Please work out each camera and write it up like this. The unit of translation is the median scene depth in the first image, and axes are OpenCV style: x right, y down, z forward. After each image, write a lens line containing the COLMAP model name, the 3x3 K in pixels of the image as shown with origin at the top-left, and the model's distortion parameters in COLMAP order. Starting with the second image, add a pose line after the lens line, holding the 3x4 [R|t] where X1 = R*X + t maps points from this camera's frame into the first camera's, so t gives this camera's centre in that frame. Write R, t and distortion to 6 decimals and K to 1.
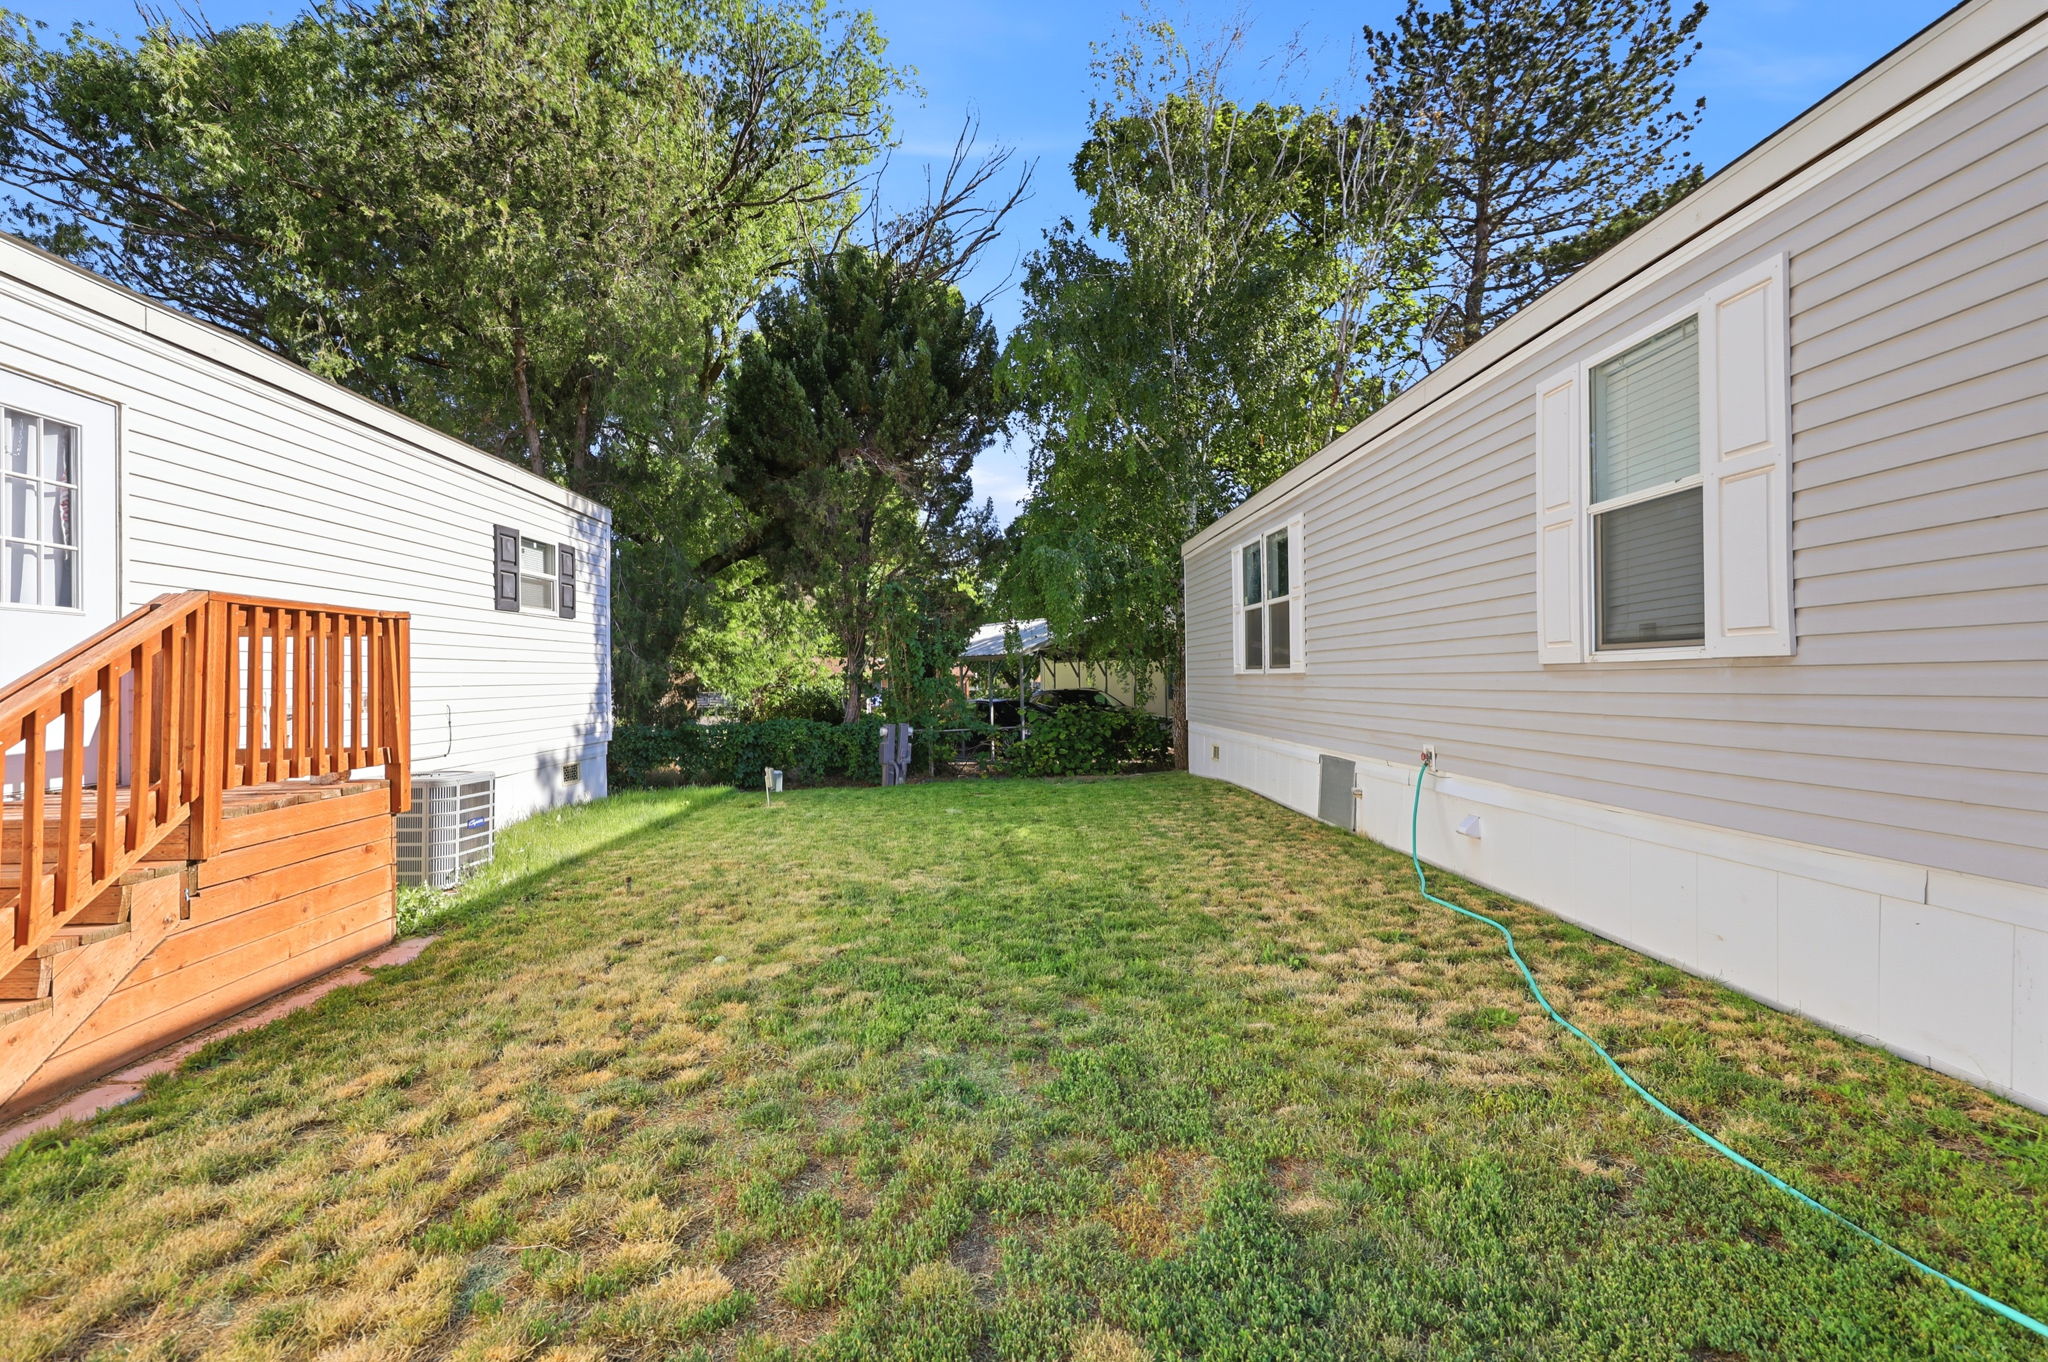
lens RADIAL K [[811.8, 0, 1027.4], [0, 811.8, 682.9], [0, 0, 1]] dist [0.000909, 0.000348]
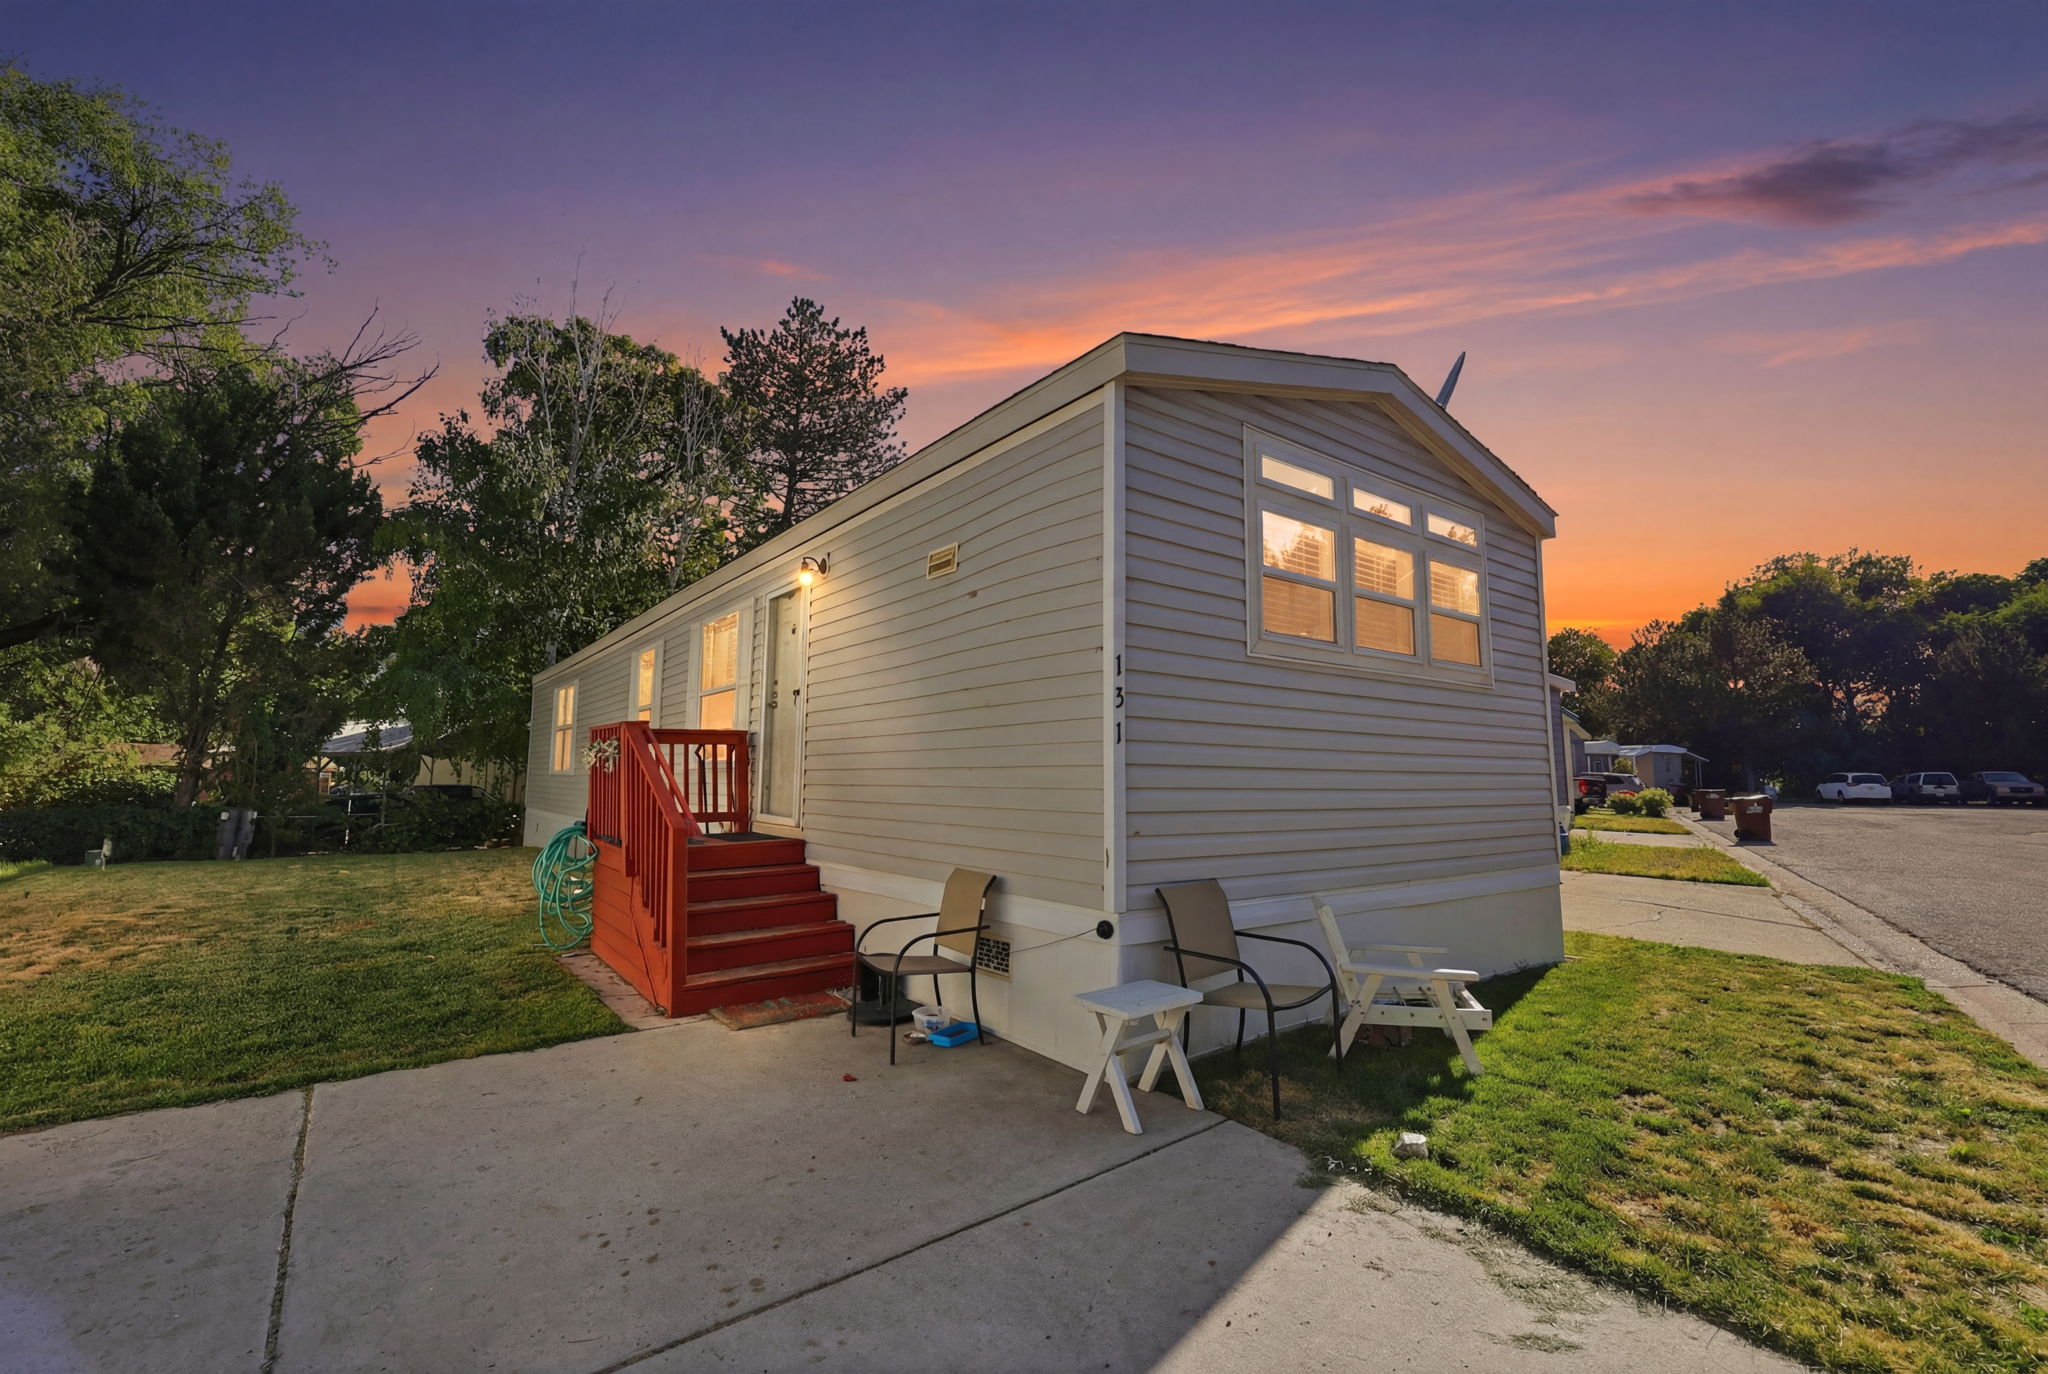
lens RADIAL K [[862.4, 0, 1028.1], [0, 862.4, 678.4], [0, 0, 1]] dist [-0.011447, 0.000022]
pose [[0.829537, 0.078754, 0.552871, 0.073688], [-0.011274, 0.992166, -0.124414, 0.003050], [-0.558338, 0.096973, 0.823926, -0.569090]]
